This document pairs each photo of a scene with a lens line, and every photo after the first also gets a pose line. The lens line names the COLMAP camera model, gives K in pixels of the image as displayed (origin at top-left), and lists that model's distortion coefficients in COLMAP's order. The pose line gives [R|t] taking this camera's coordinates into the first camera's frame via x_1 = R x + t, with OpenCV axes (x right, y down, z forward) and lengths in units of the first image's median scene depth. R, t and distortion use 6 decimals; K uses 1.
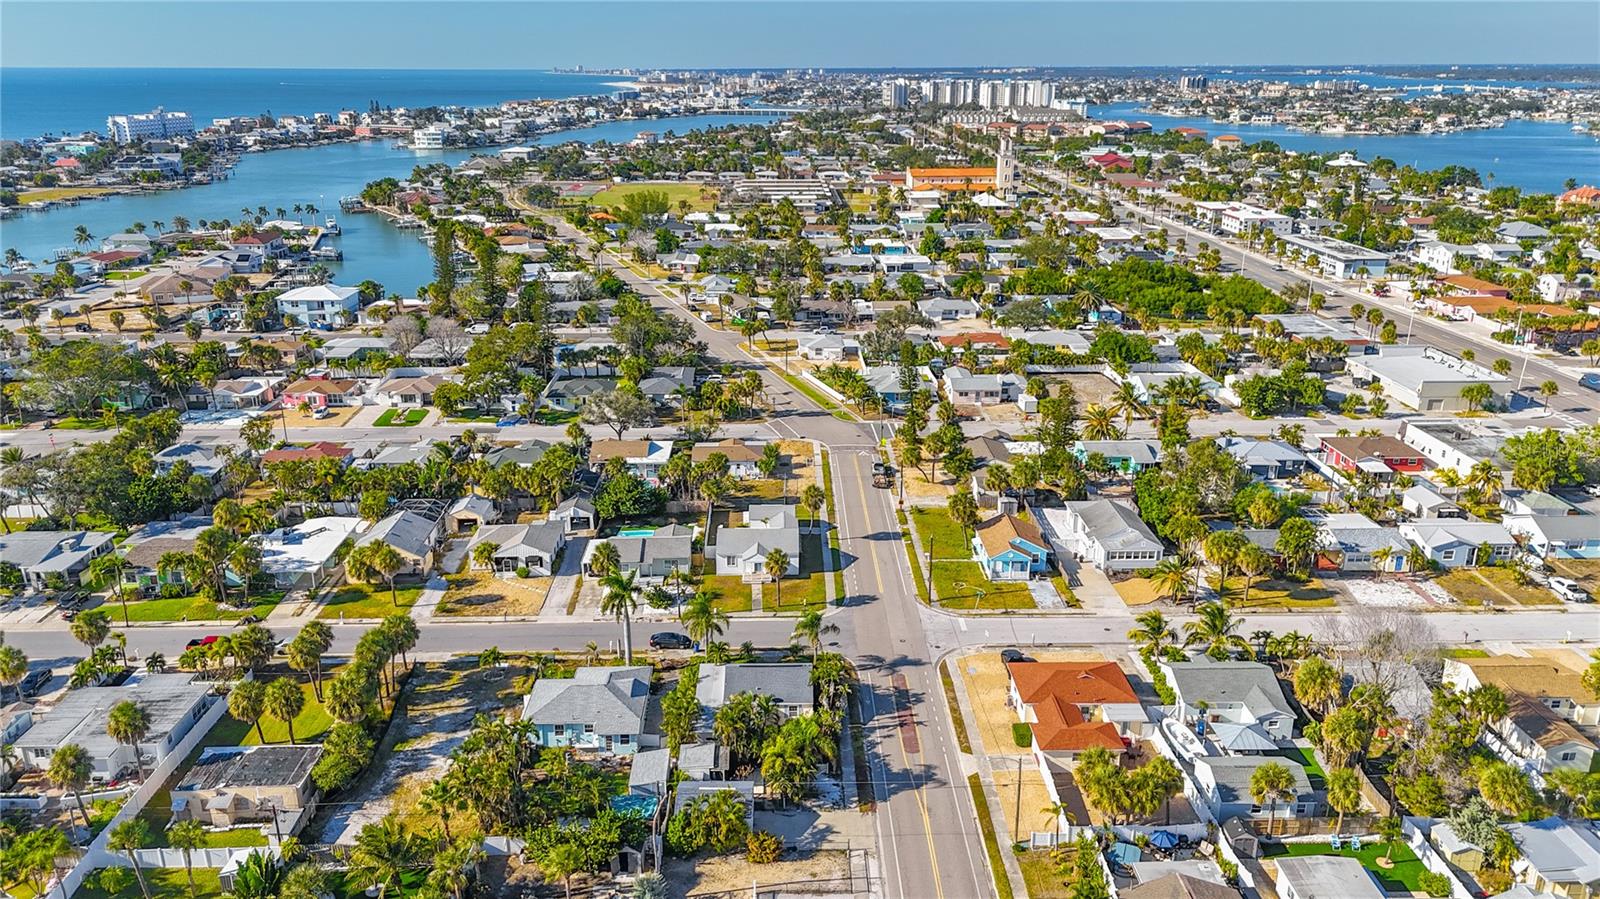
lens RADIAL K [[1165.3, 0, 800.0], [0, 1165.3, 449.5], [0, 0, 1]] dist [0.075069, -0.086029]
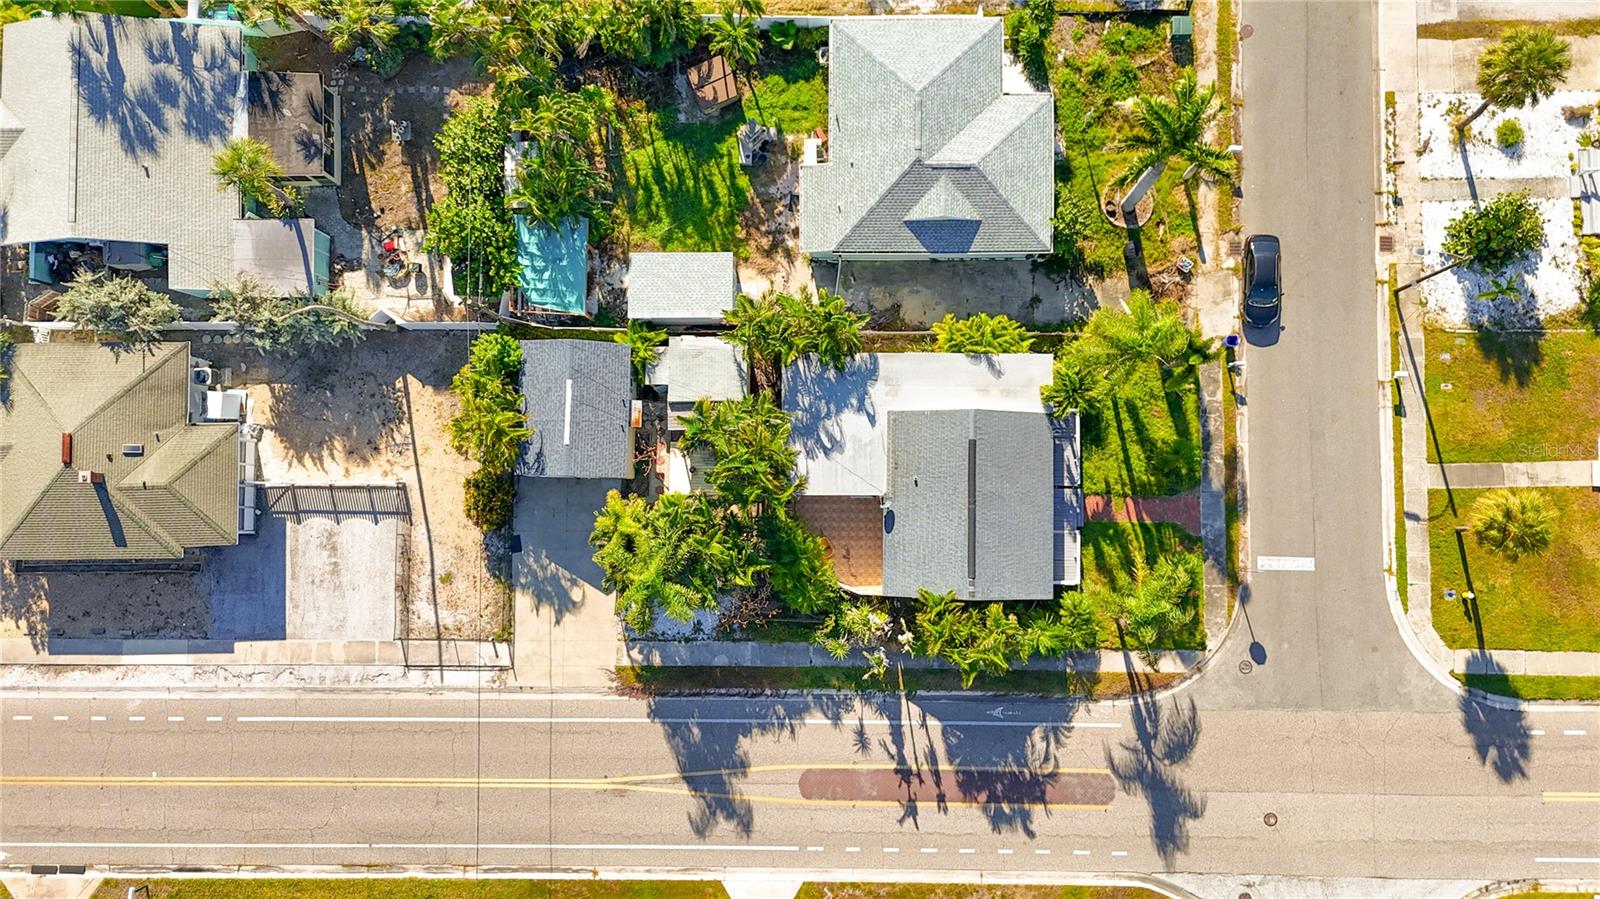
lens RADIAL K [[1165.3, 0, 800.0], [0, 1165.3, 449.5], [0, 0, 1]] dist [0.075069, -0.086029]
pose [[-0.027545, 0.998657, -0.043891, -0.016565], [-0.321516, 0.032724, 0.946339, -0.136889], [0.946504, 0.040178, 0.320182, 0.483669]]
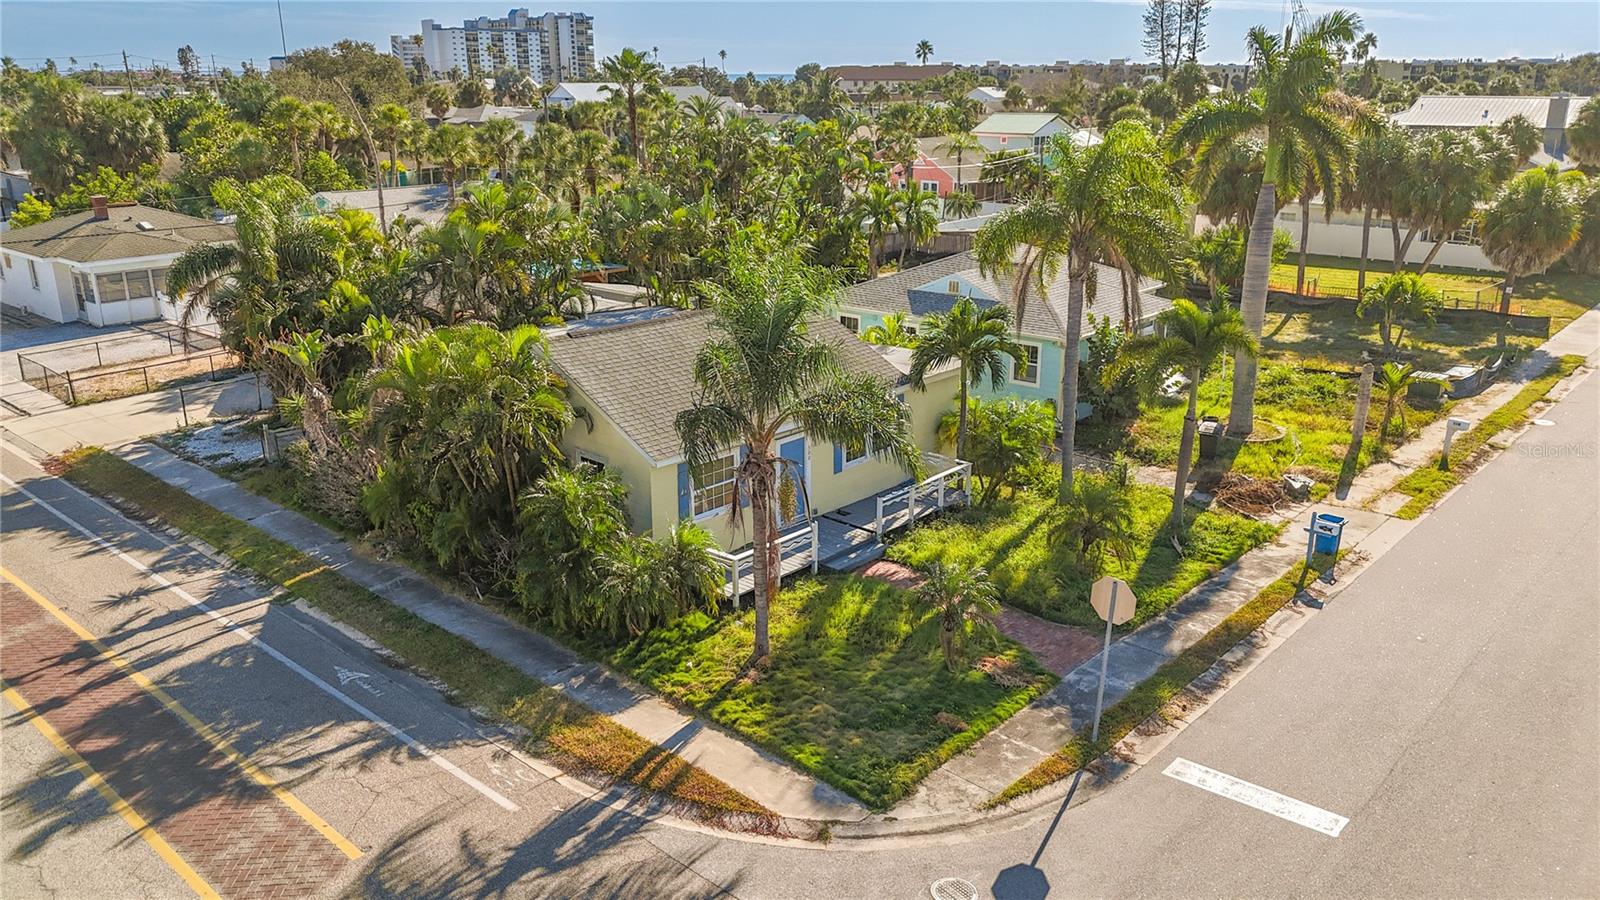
lens RADIAL K [[1210.5, 0, 800.0], [0, 1210.5, 450.0], [0, 0, 1]] dist [0.009553, 0.004514]
pose [[-0.683427, 0.224897, -0.694513, 0.084442], [-0.224920, 0.840214, 0.493407, 0.048953], [0.694506, 0.493418, -0.523641, 0.714666]]
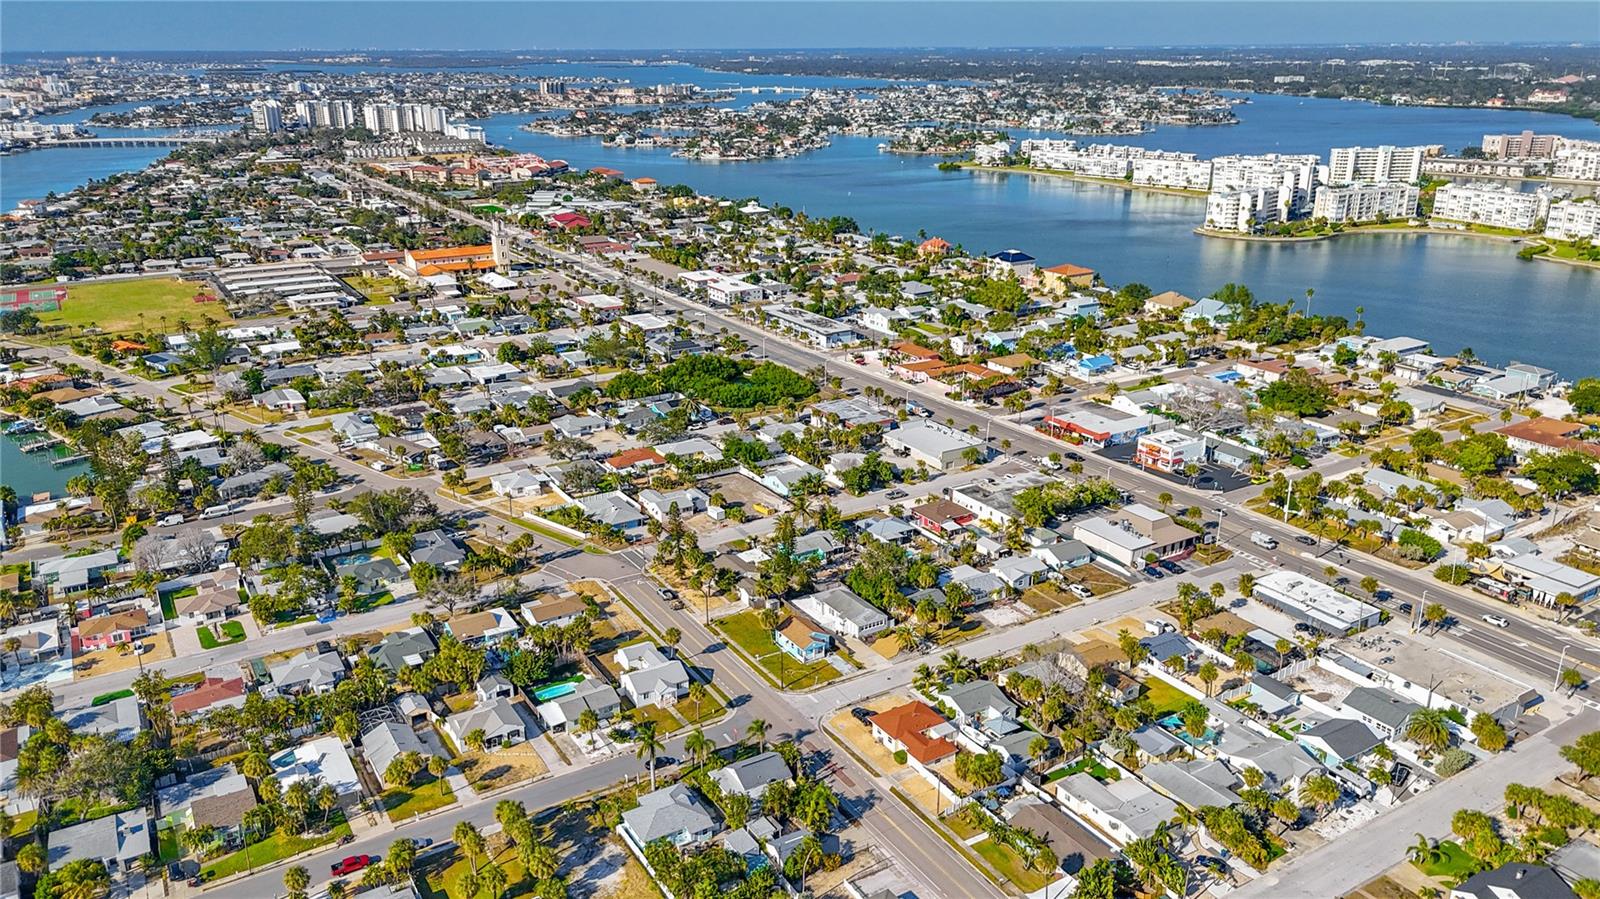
lens RADIAL K [[1141.6, 0, 797.7], [0, 1141.6, 414.7], [0, 0, 1]] dist [0.115375, -0.158426]
pose [[0.871910, -0.150075, 0.466102, -0.410691], [0.162098, 0.986669, 0.014458, -0.193398], [-0.462058, 0.062949, 0.884613, -0.310229]]
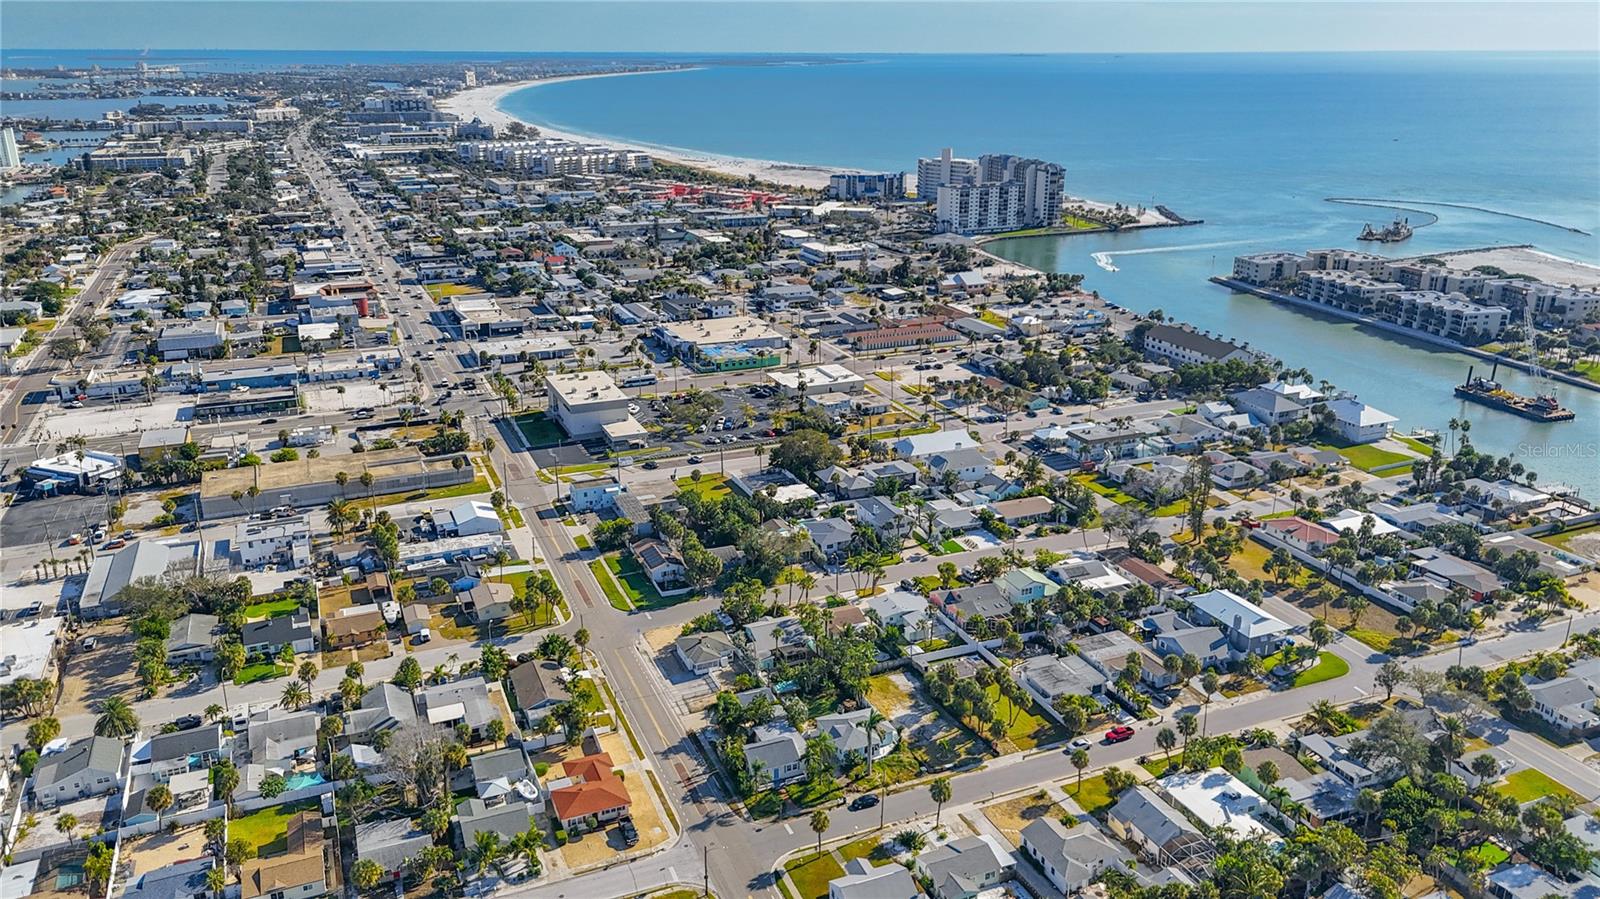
lens RADIAL K [[1165.3, 0, 800.0], [0, 1165.3, 449.5], [0, 0, 1]] dist [0.075069, -0.086029]
pose [[-0.929466, 0.120535, -0.348660, 0.287878], [-0.114655, 0.803924, 0.583575, -0.705643], [0.350637, 0.582389, -0.733400, 1.233771]]
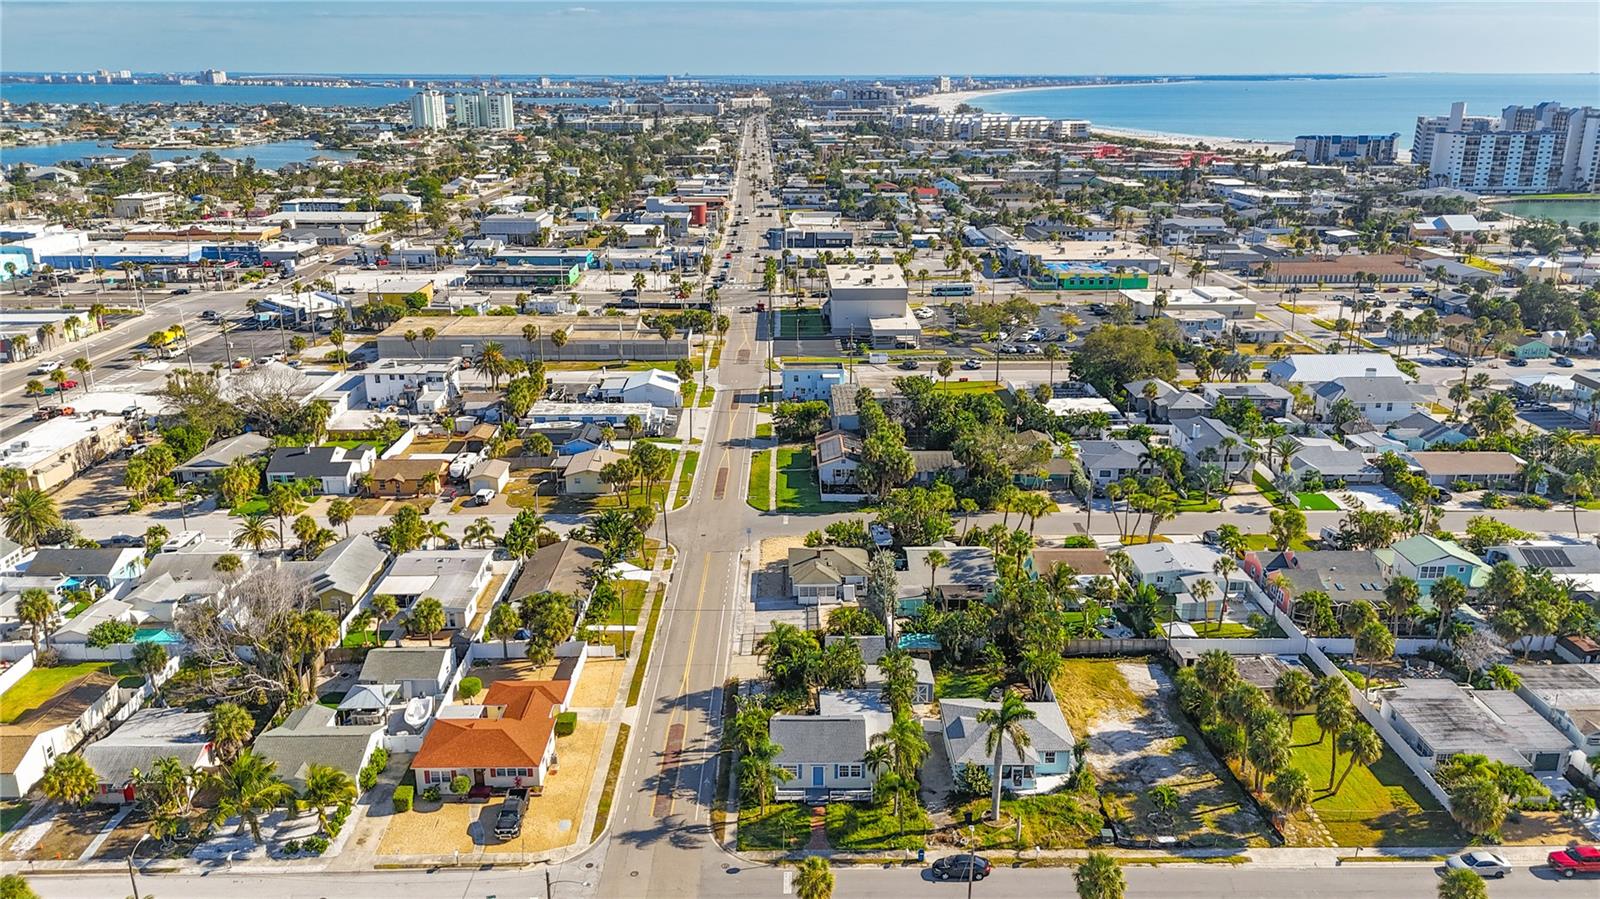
lens RADIAL K [[1165.3, 0, 800.0], [0, 1165.3, 449.5], [0, 0, 1]] dist [0.075069, -0.086029]
pose [[-0.999905, 0.001145, 0.013708, -0.015973], [0.009012, 0.807417, 0.589912, -0.324164], [-0.010393, 0.589980, -0.807351, 0.992850]]
